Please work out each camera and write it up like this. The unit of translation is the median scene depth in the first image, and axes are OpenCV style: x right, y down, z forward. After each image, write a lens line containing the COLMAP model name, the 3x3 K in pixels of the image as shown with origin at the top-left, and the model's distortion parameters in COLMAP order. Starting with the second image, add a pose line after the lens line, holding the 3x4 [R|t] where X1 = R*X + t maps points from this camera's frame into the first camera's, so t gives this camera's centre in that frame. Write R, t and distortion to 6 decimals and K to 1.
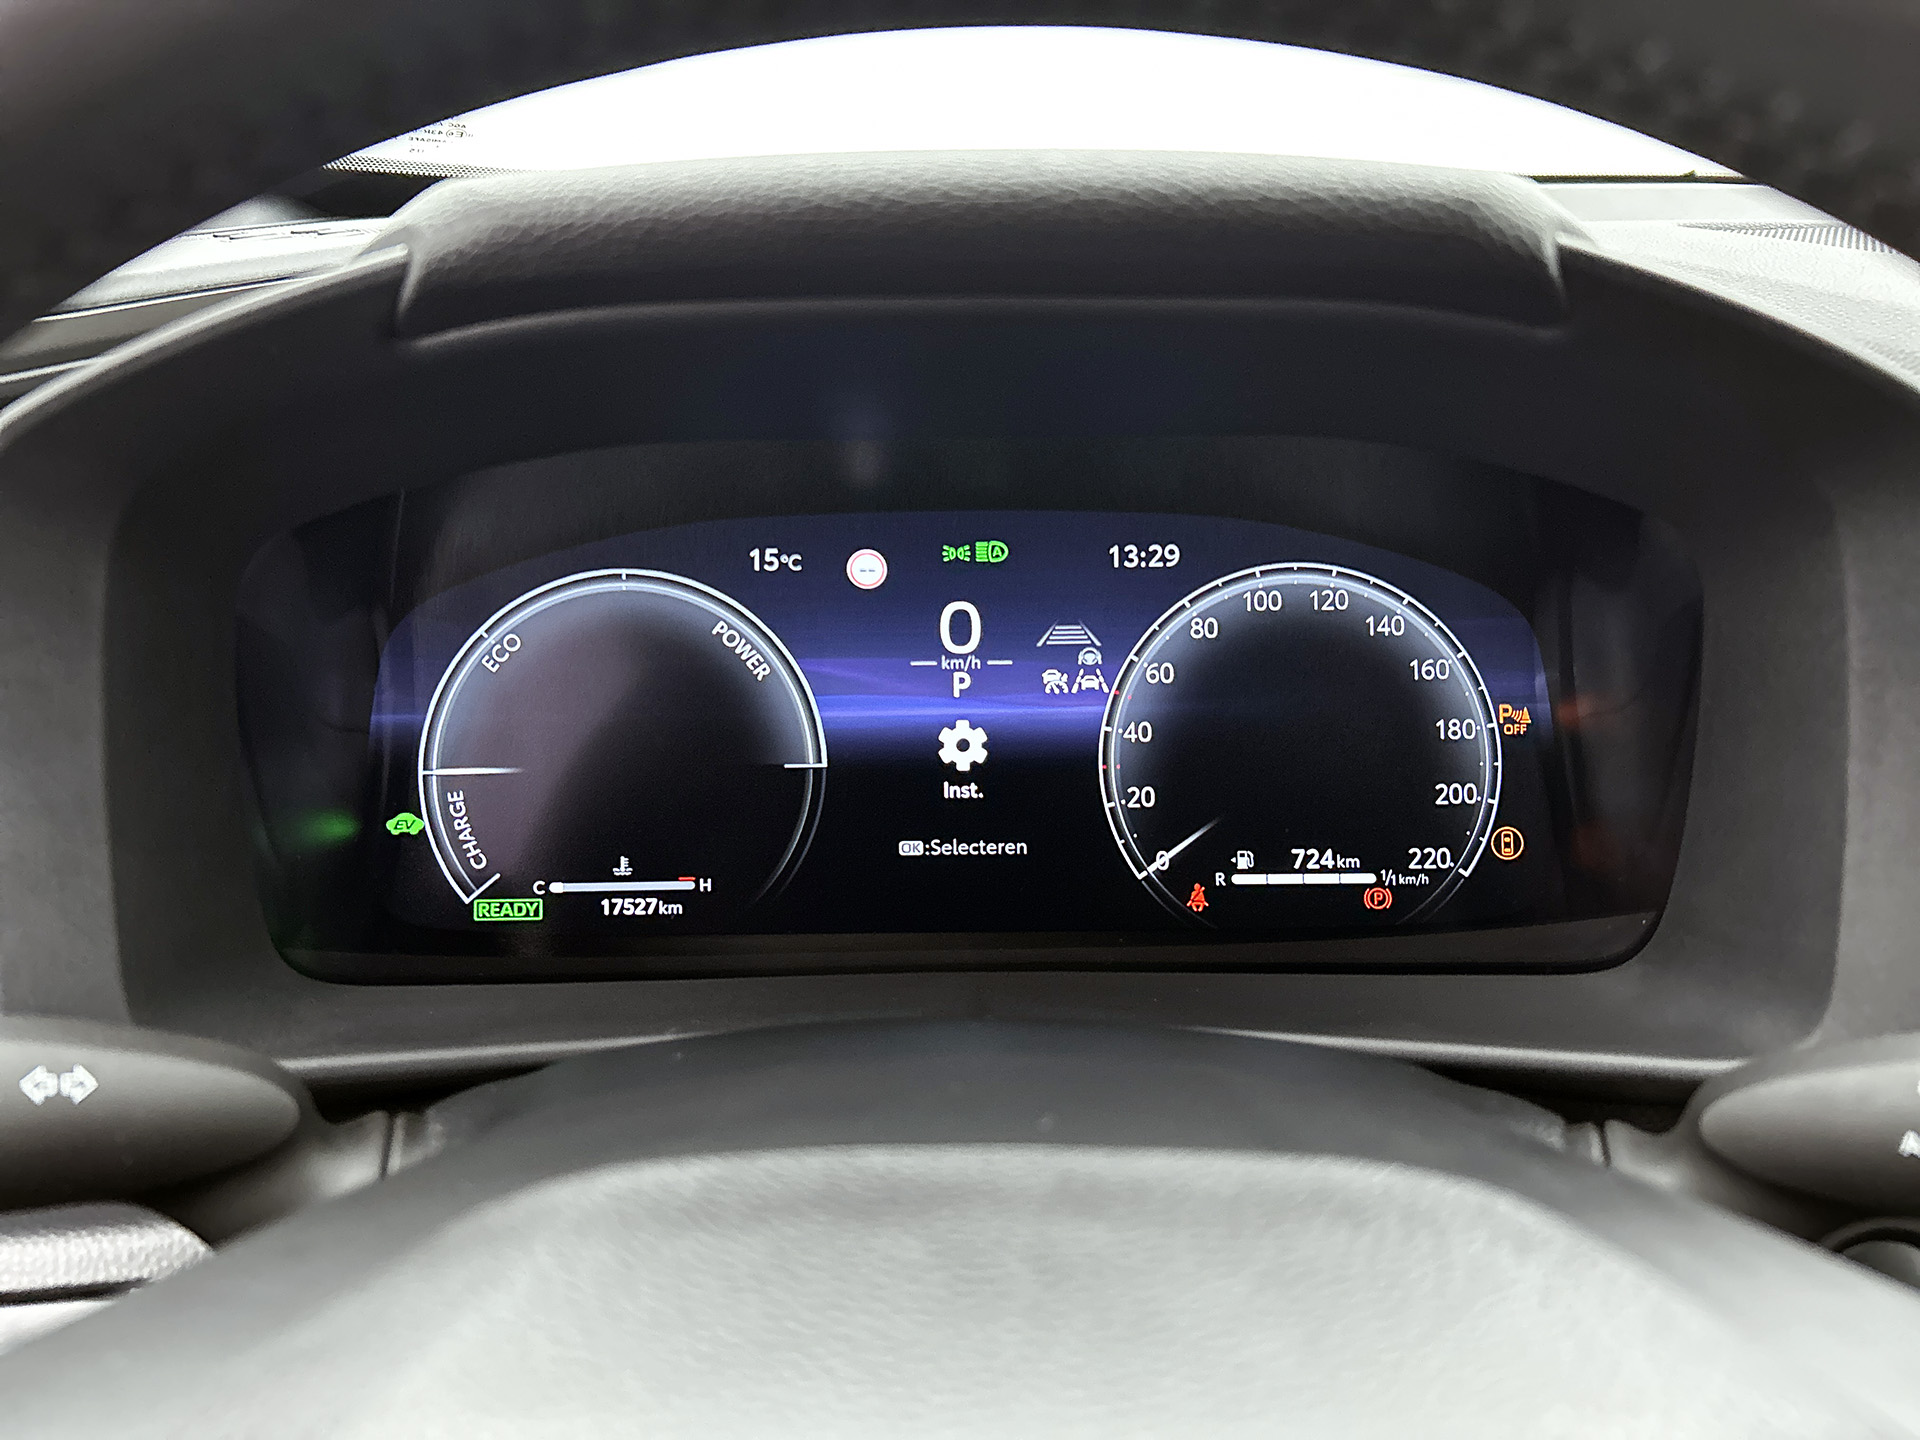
lens RADIAL K [[1459.9, 0, 951.5], [0, 1459.9, 683.2], [0, 0, 1]] dist [0.045342, -0.055431]
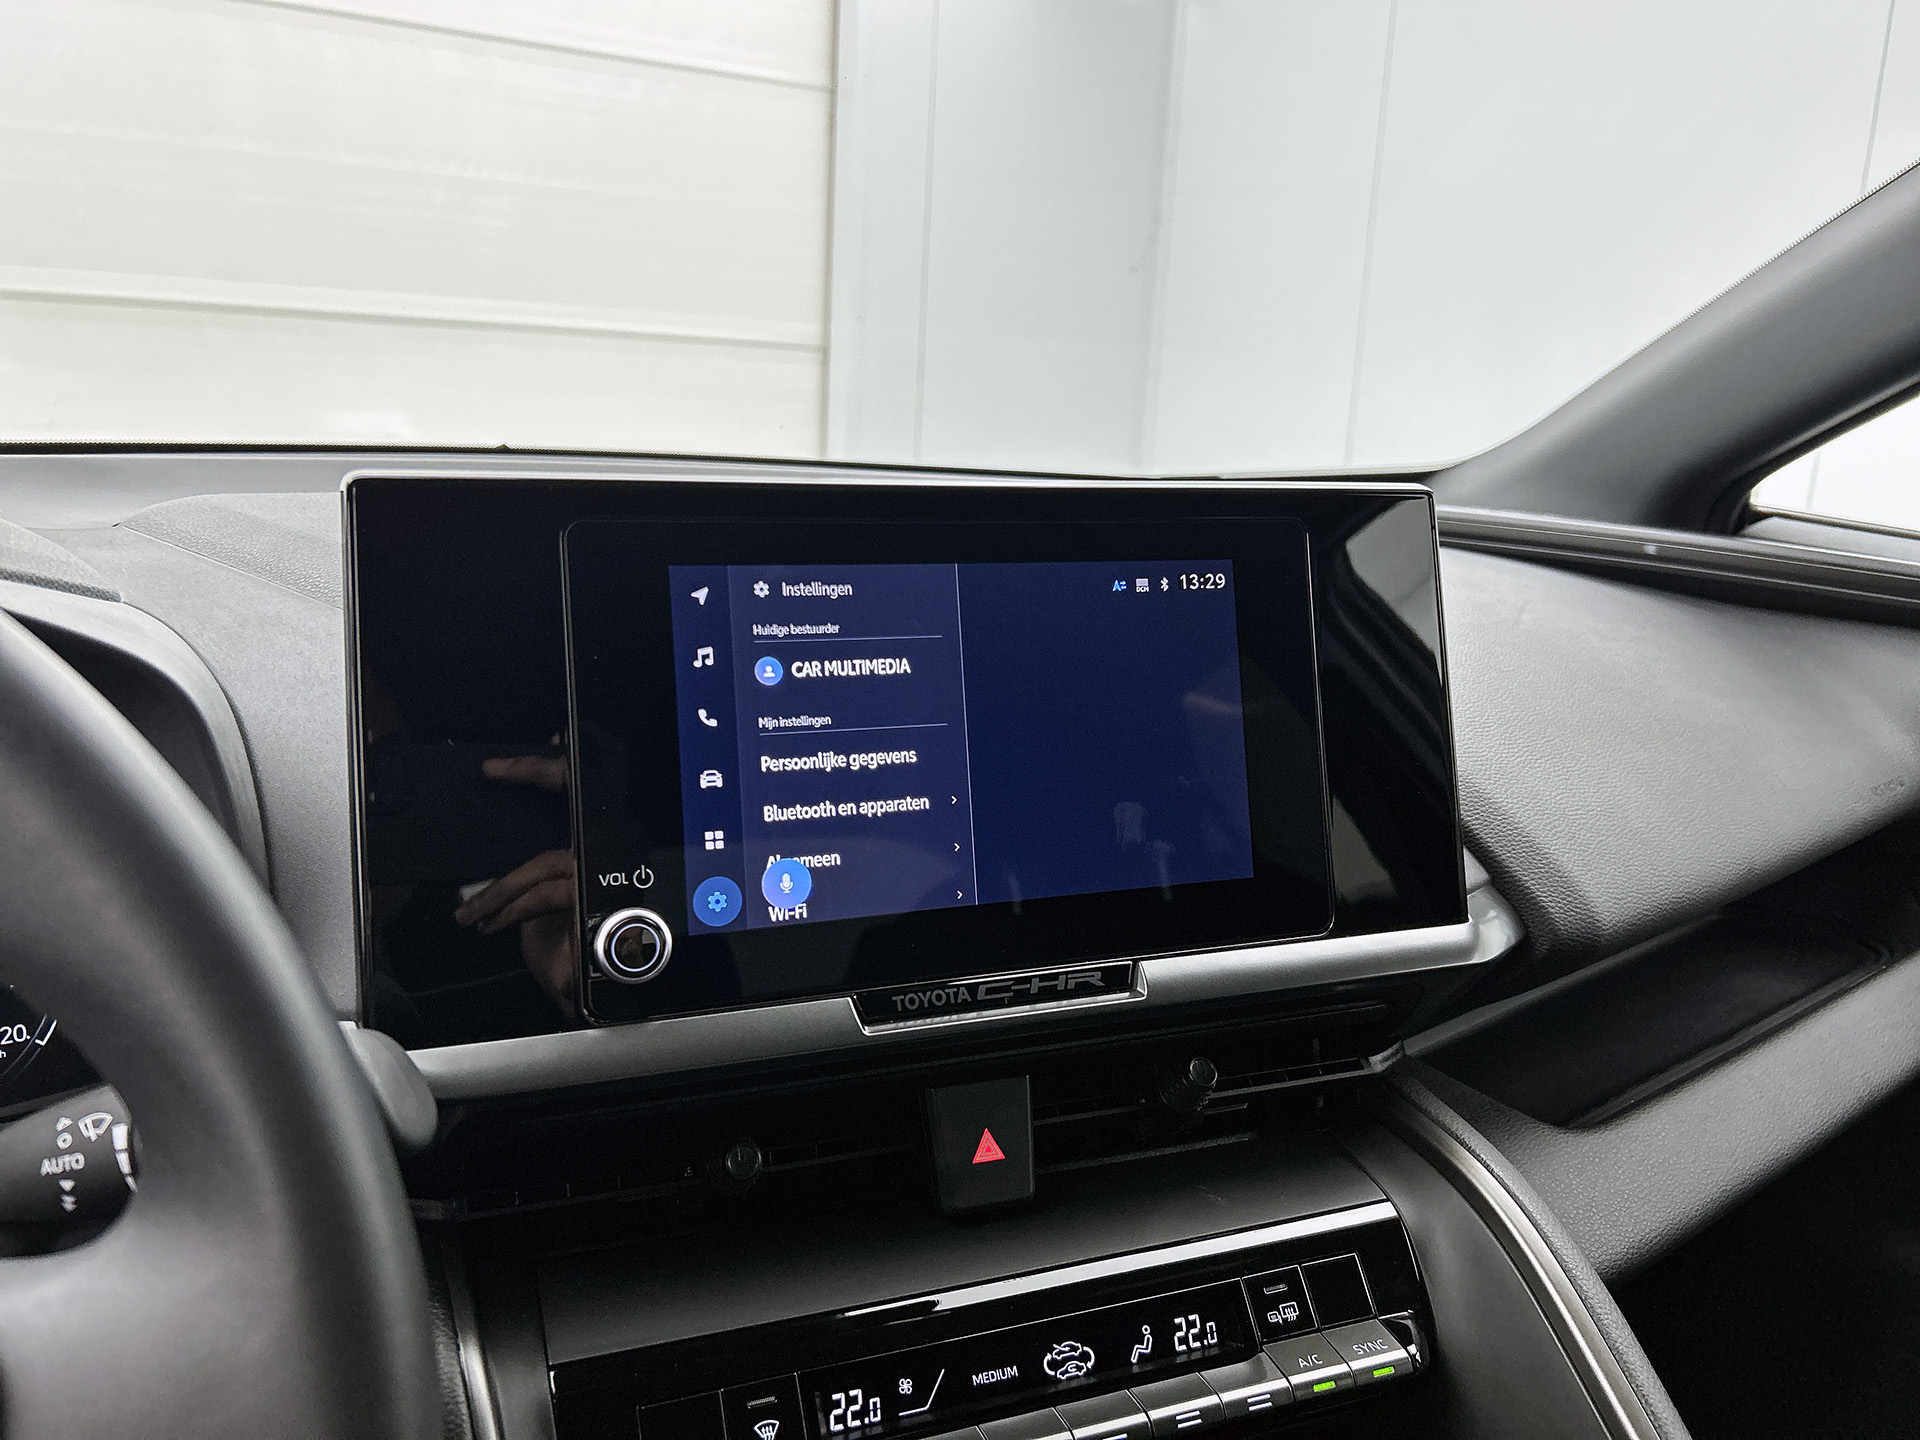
lens RADIAL K [[1459.9, 0, 951.3], [0, 1459.9, 704.6], [0, 0, 1]] dist [0.045342, -0.055431]
pose [[0.876131, -0.068988, 0.477112, 0.443903], [0.129491, 0.987013, -0.095070, 0.067918], [-0.464357, 0.145075, 0.873685, -0.420519]]
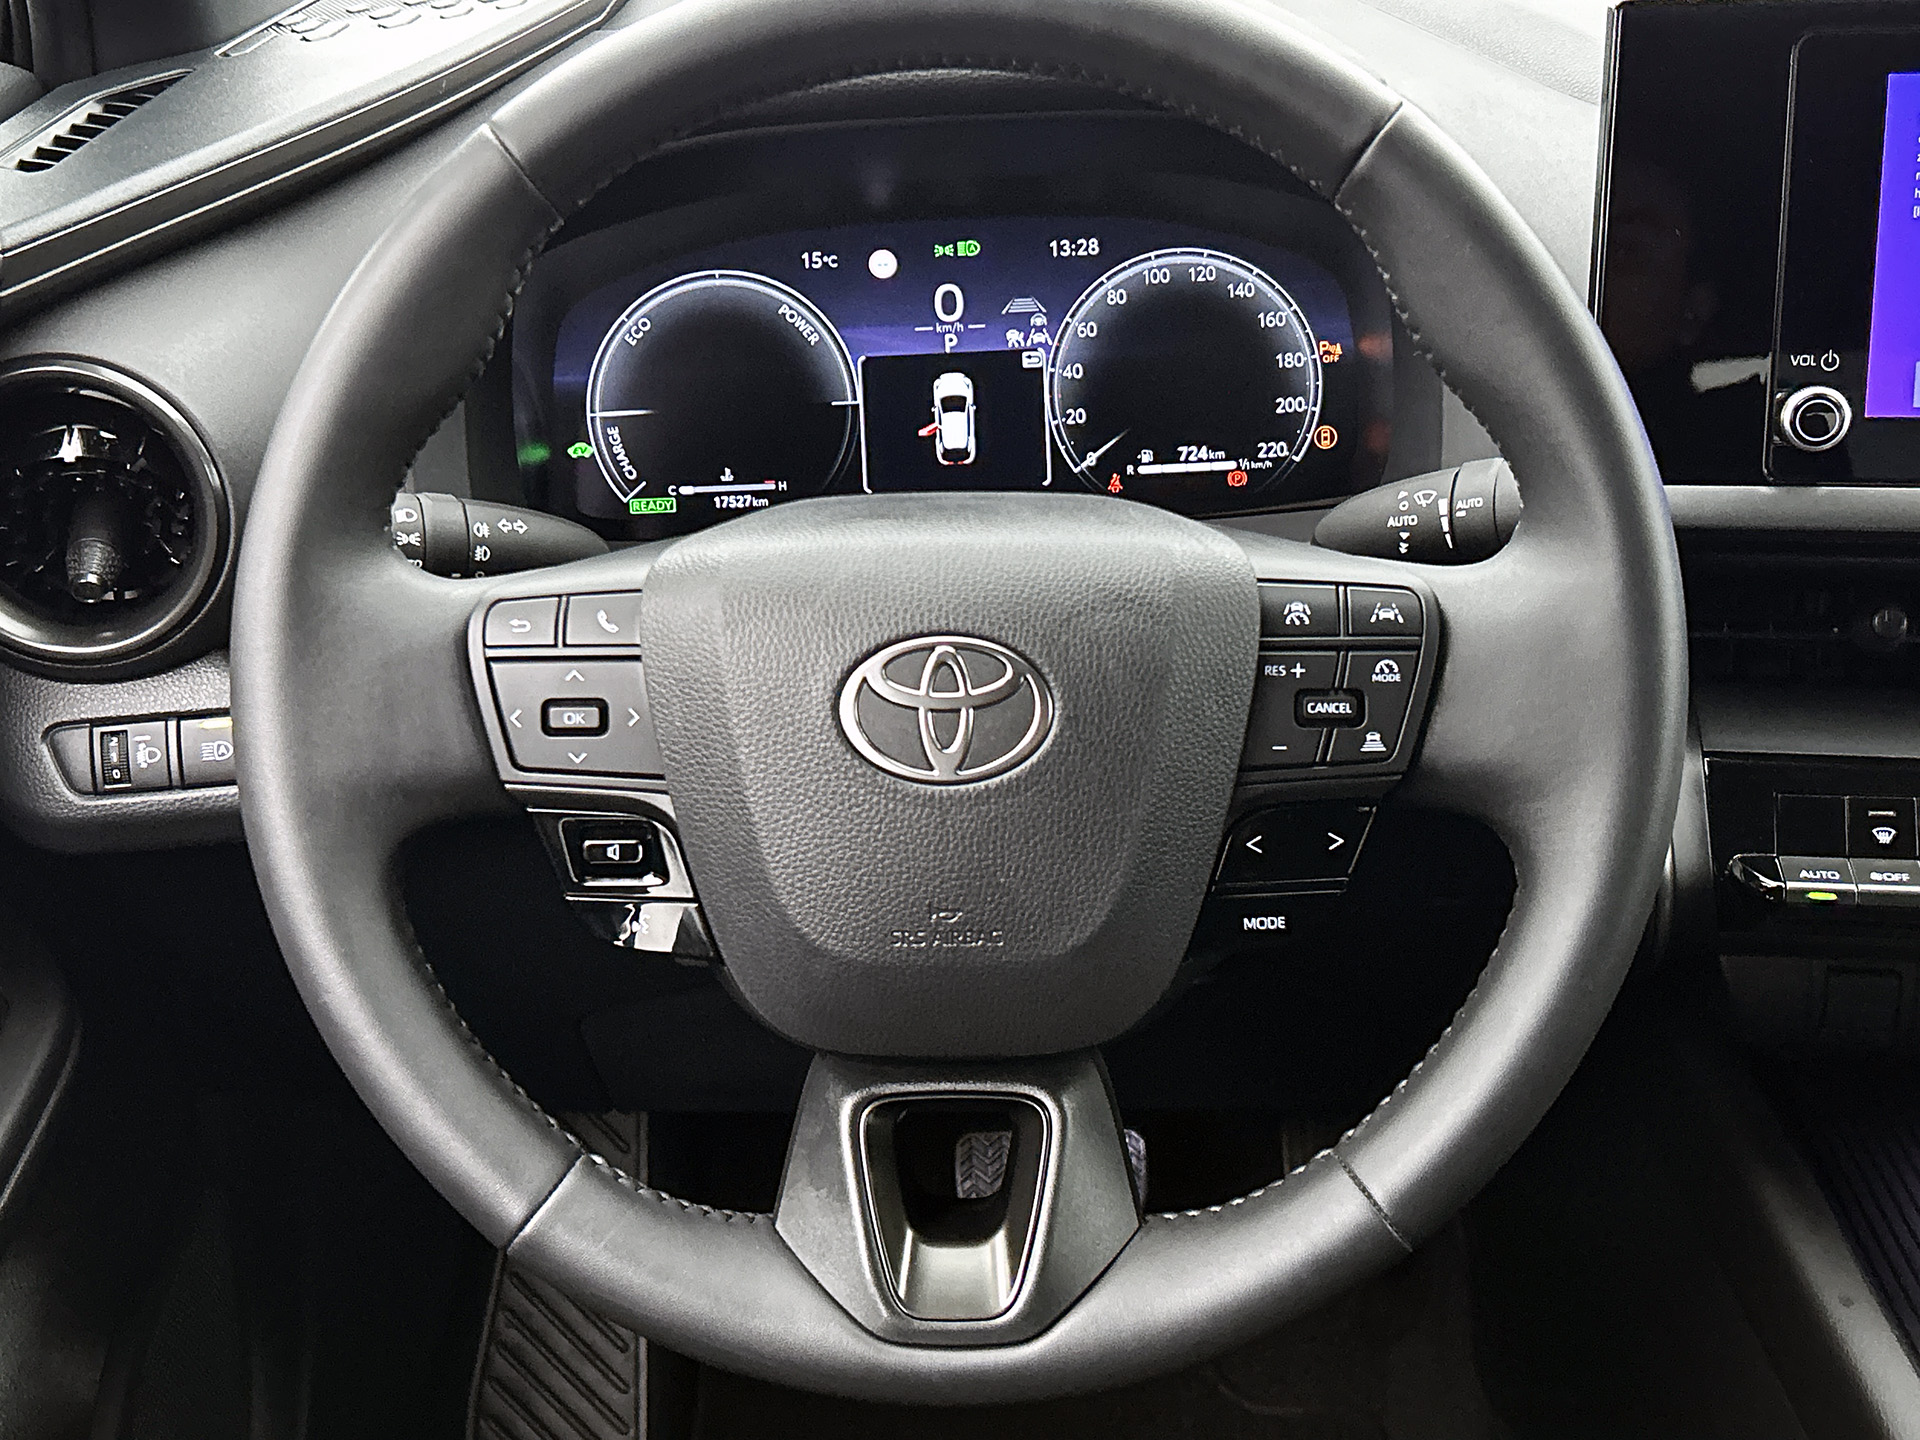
lens RADIAL K [[2309.5, 0, 955.9], [0, 2309.5, 722.5], [0, 0, 1]] dist [0.072651, 0.000000]
pose [[0.998973, -0.031893, -0.032183, 0.074586], [0.035462, 0.992470, 0.117242, 0.107087], [0.028201, -0.118263, 0.992582, -1.344447]]
